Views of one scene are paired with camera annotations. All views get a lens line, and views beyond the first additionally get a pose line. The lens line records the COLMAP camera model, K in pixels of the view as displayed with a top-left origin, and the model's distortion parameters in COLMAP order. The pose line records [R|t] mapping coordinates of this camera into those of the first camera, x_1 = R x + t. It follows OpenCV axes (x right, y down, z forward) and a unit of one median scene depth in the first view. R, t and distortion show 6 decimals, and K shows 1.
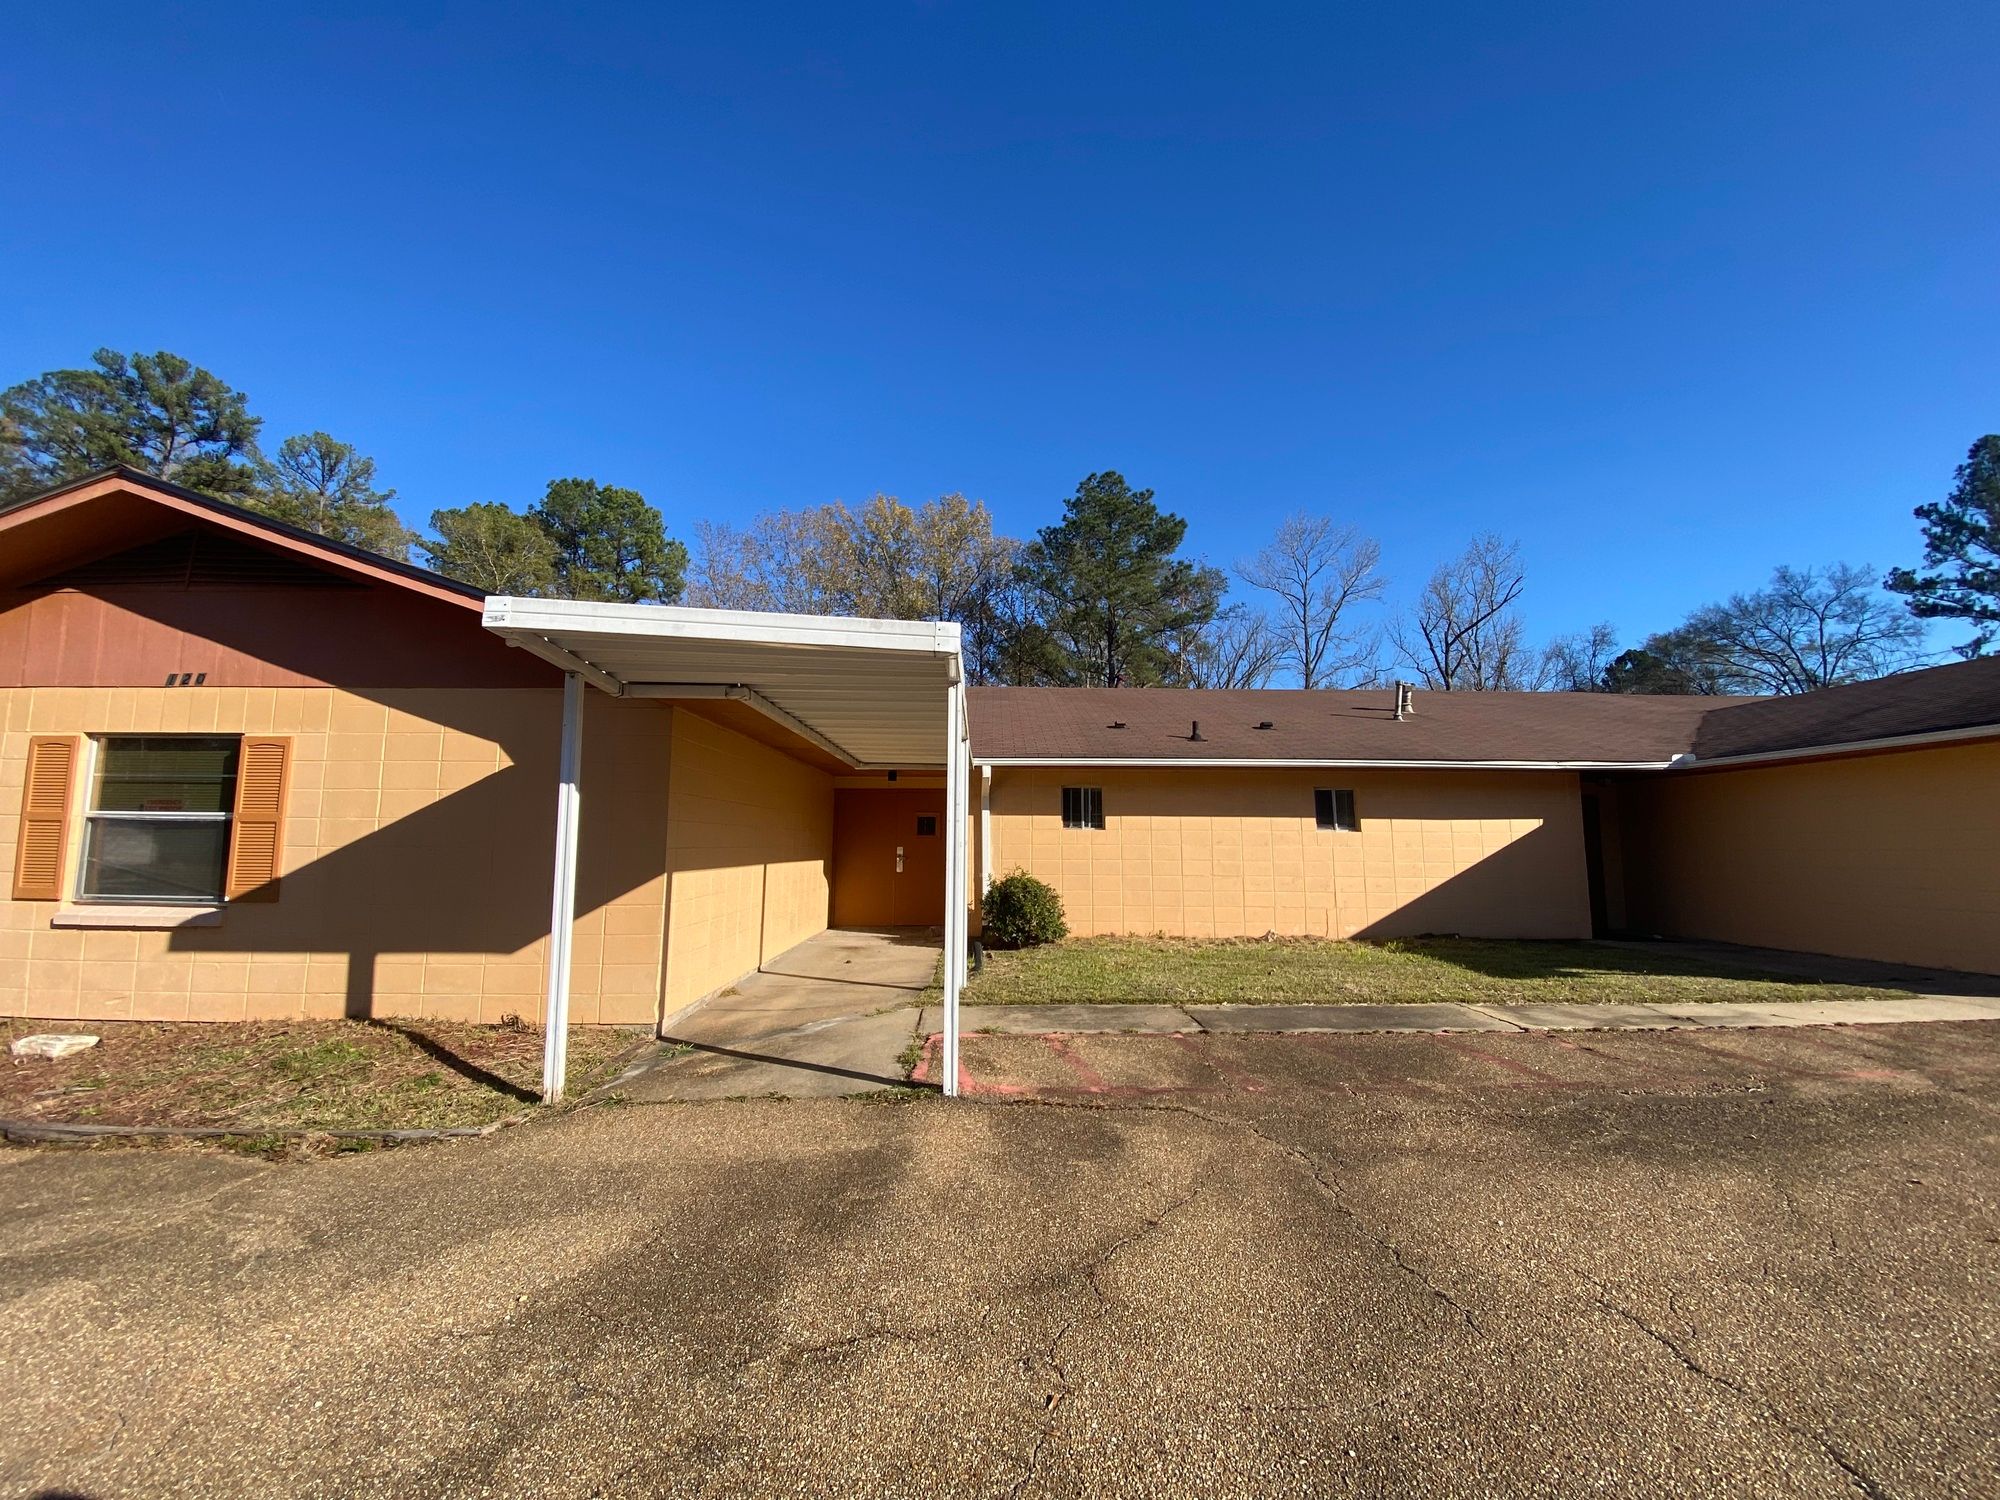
lens RADIAL K [[810.3, 0, 995.6], [0, 810.3, 748.0], [0, 0, 1]] dist [0.012837, -0.016915]
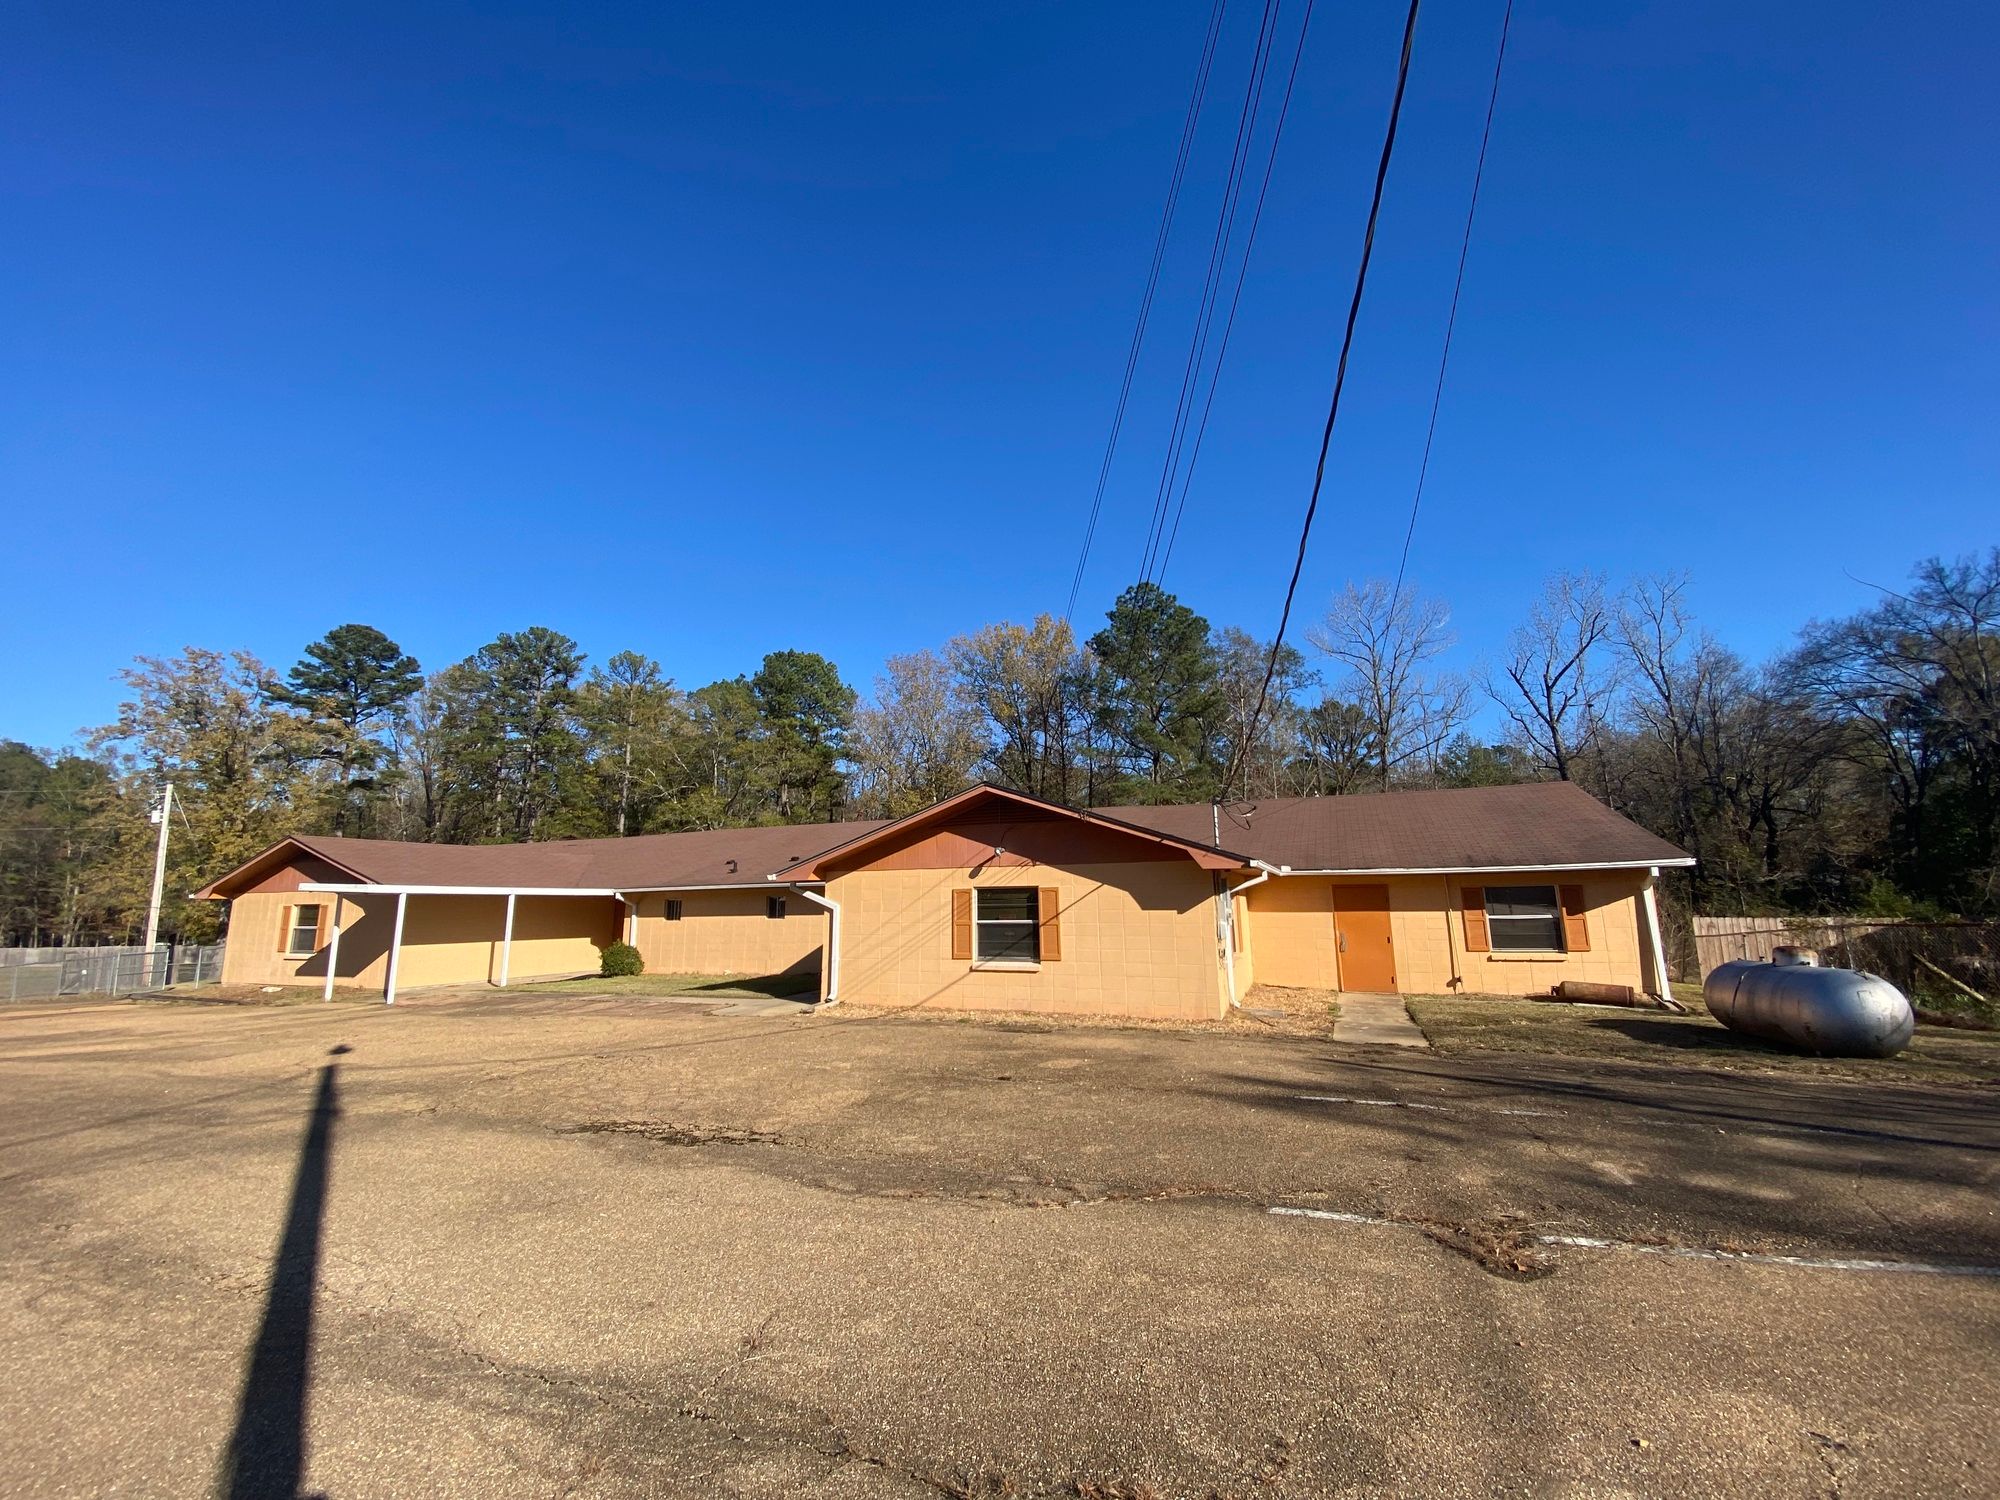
lens RADIAL K [[810.3, 0, 1001.4], [0, 810.3, 758.7], [0, 0, 1]] dist [0.012837, -0.016915]
pose [[0.916580, -0.088566, -0.389919, 0.417937], [0.065921, 0.995288, -0.071110, -0.026085], [0.394379, 0.039475, 0.918099, -0.141764]]
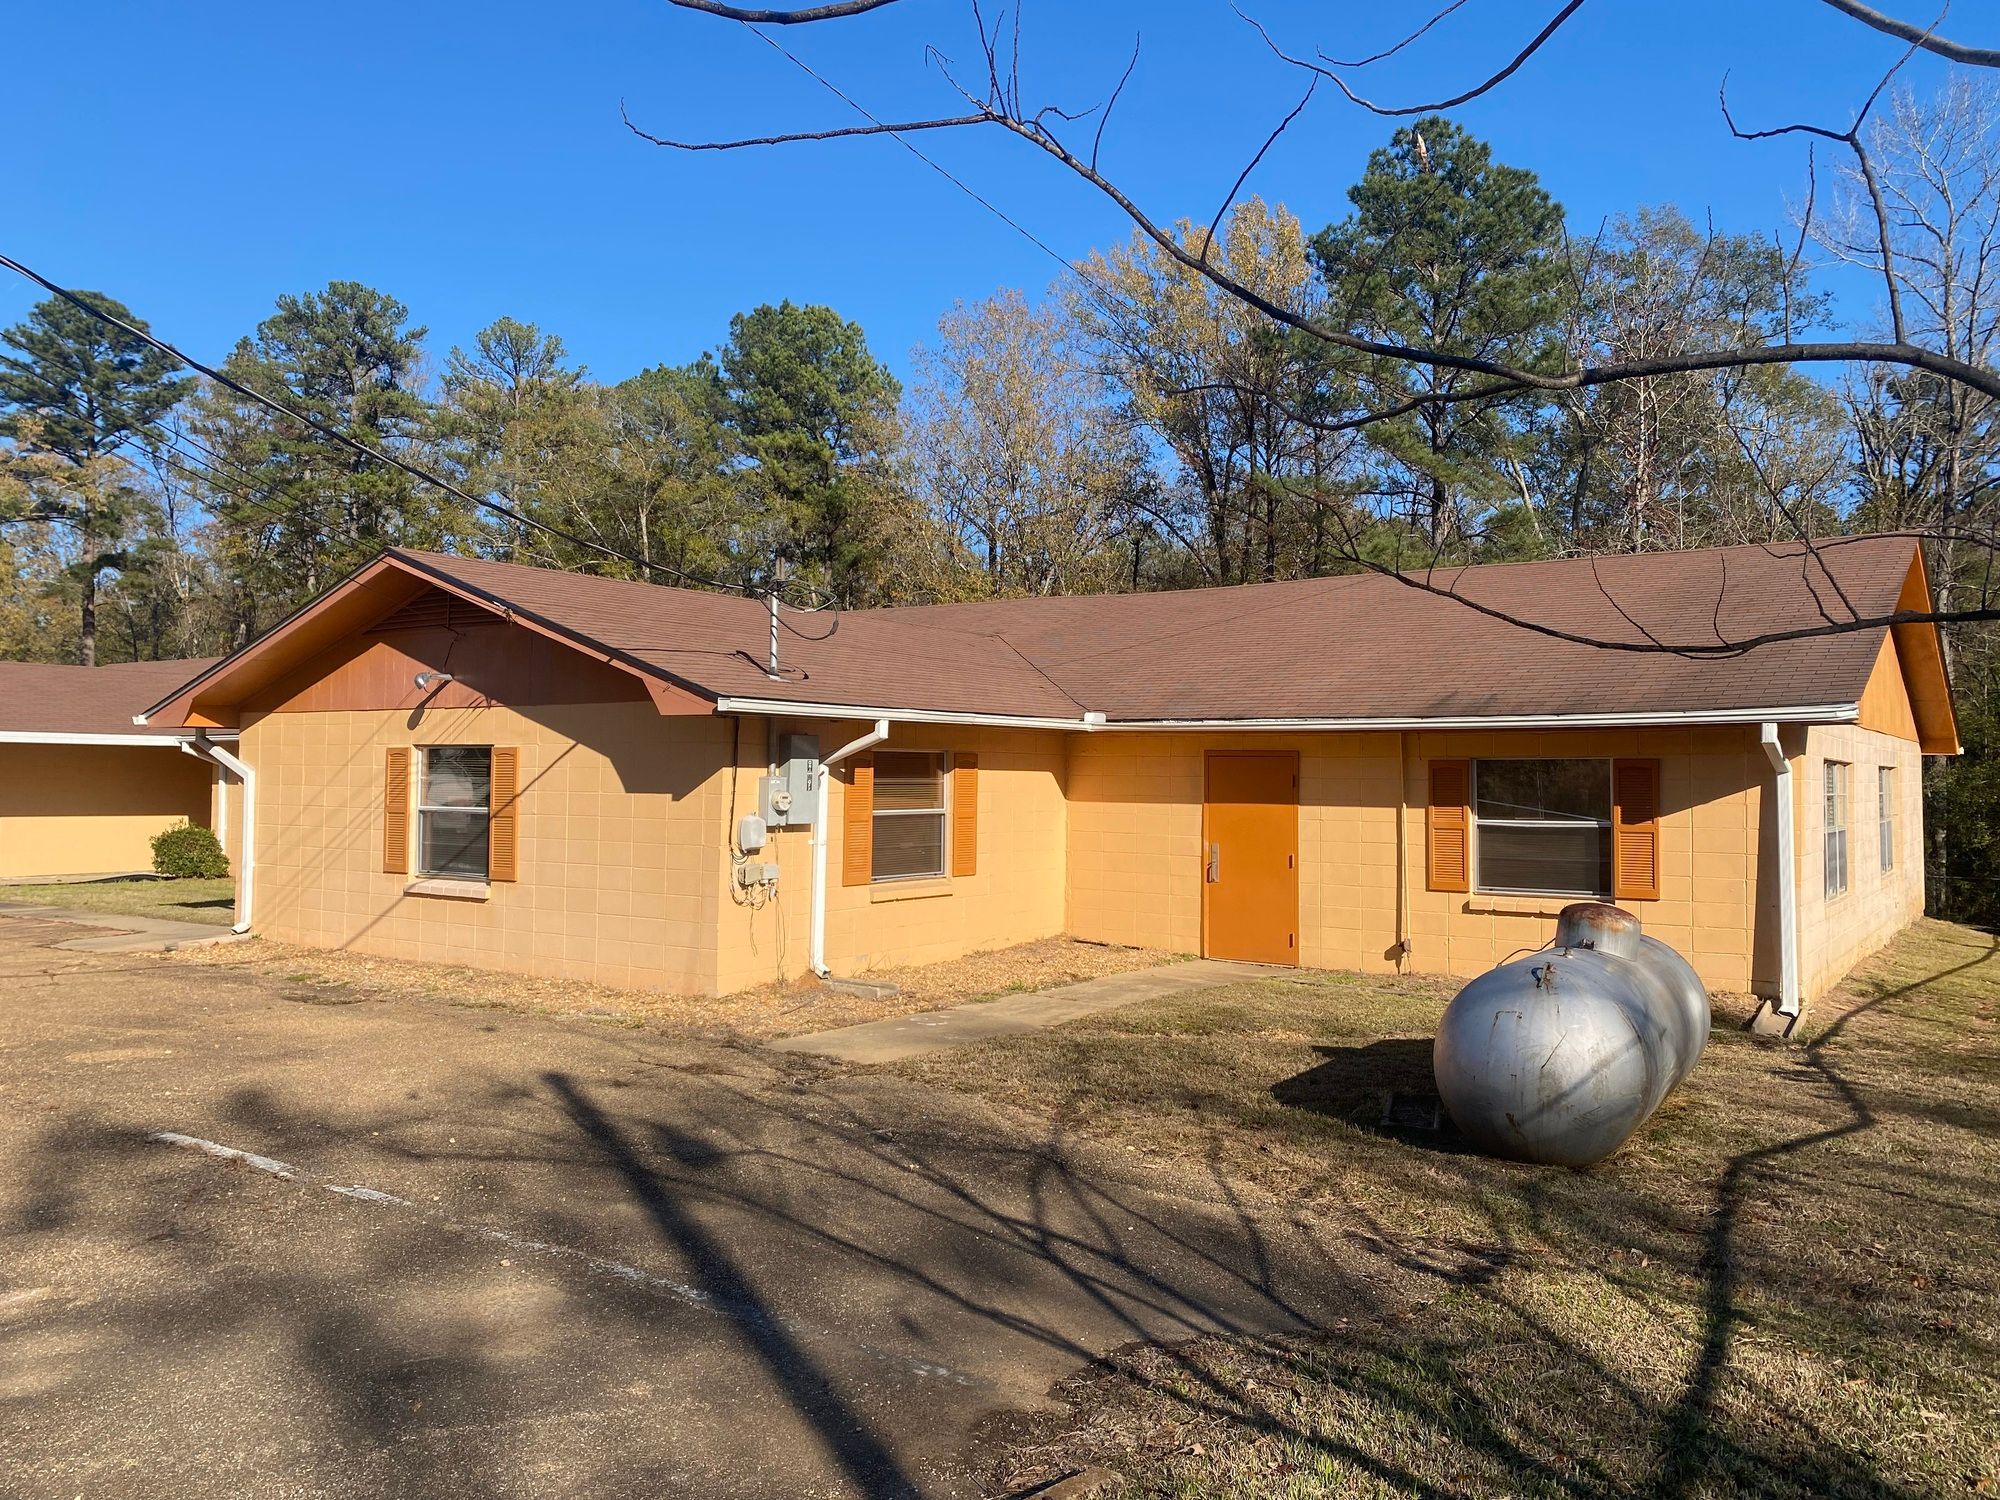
lens RADIAL K [[1523.4, 0, 1015.1], [0, 1523.4, 733.7], [0, 0, 1]] dist [0.032059, -0.039878]
pose [[0.808535, -0.016740, -0.588210, 0.571070], [0.066929, 0.995725, 0.063660, -0.013857], [0.584630, -0.090840, 0.806198, -0.043288]]
